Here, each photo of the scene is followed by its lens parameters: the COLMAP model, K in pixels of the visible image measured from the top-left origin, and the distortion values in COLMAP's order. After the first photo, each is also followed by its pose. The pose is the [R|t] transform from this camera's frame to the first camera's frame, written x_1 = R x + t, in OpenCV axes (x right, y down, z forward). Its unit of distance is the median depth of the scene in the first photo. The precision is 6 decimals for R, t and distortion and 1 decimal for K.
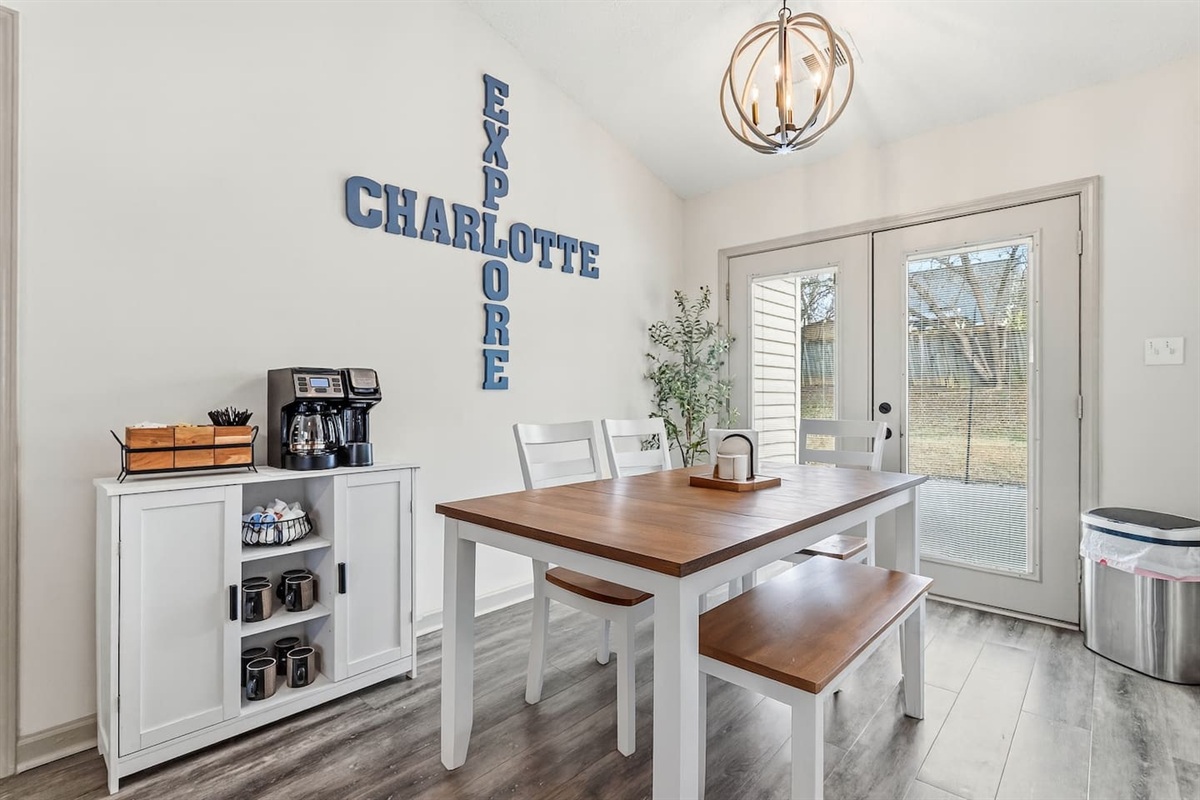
lens RADIAL K [[585.3, 0, 609.5], [0, 585.3, 398.3], [0, 0, 1]] dist [0.000981, -0.001915]
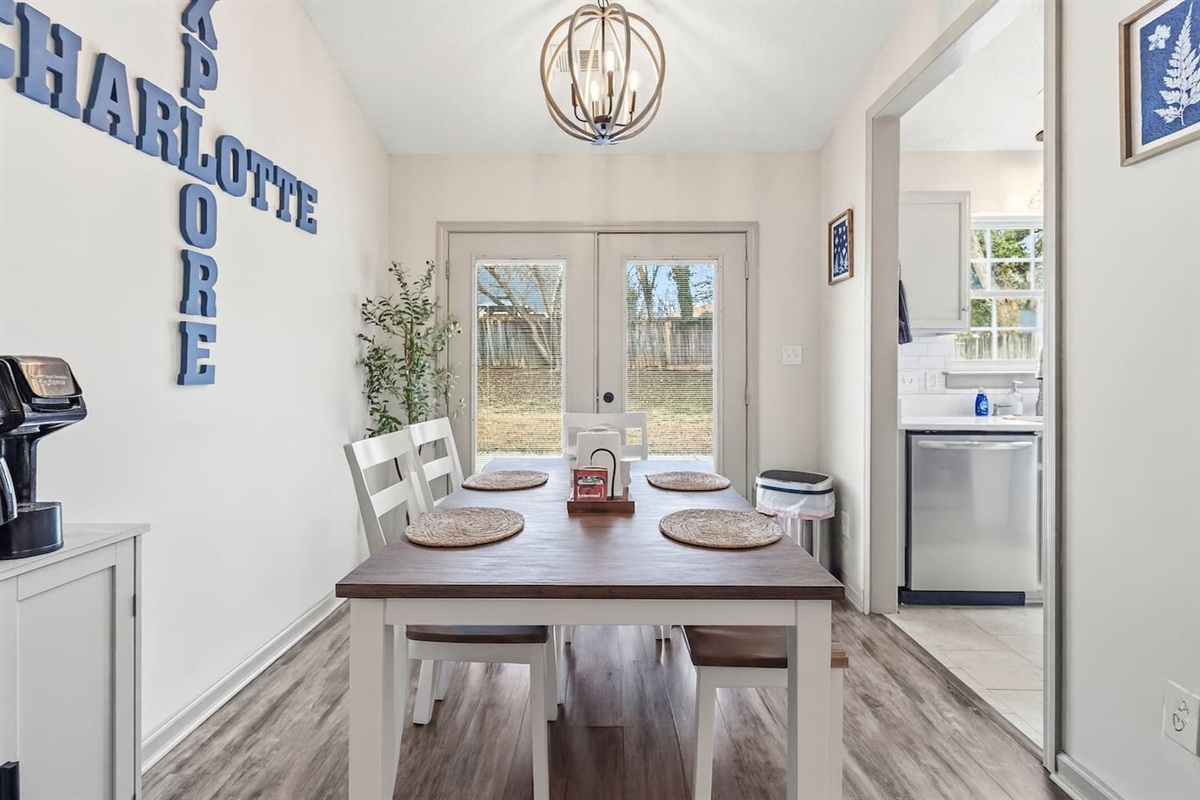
lens RADIAL K [[585.3, 0, 595.0], [0, 585.3, 373.8], [0, 0, 1]] dist [0.000981, -0.001915]
pose [[0.749494, 0.004355, 0.661997, -0.290863], [-0.004795, 0.999988, -0.001150, -0.028259], [-0.661994, -0.002312, 0.749505, 0.223635]]
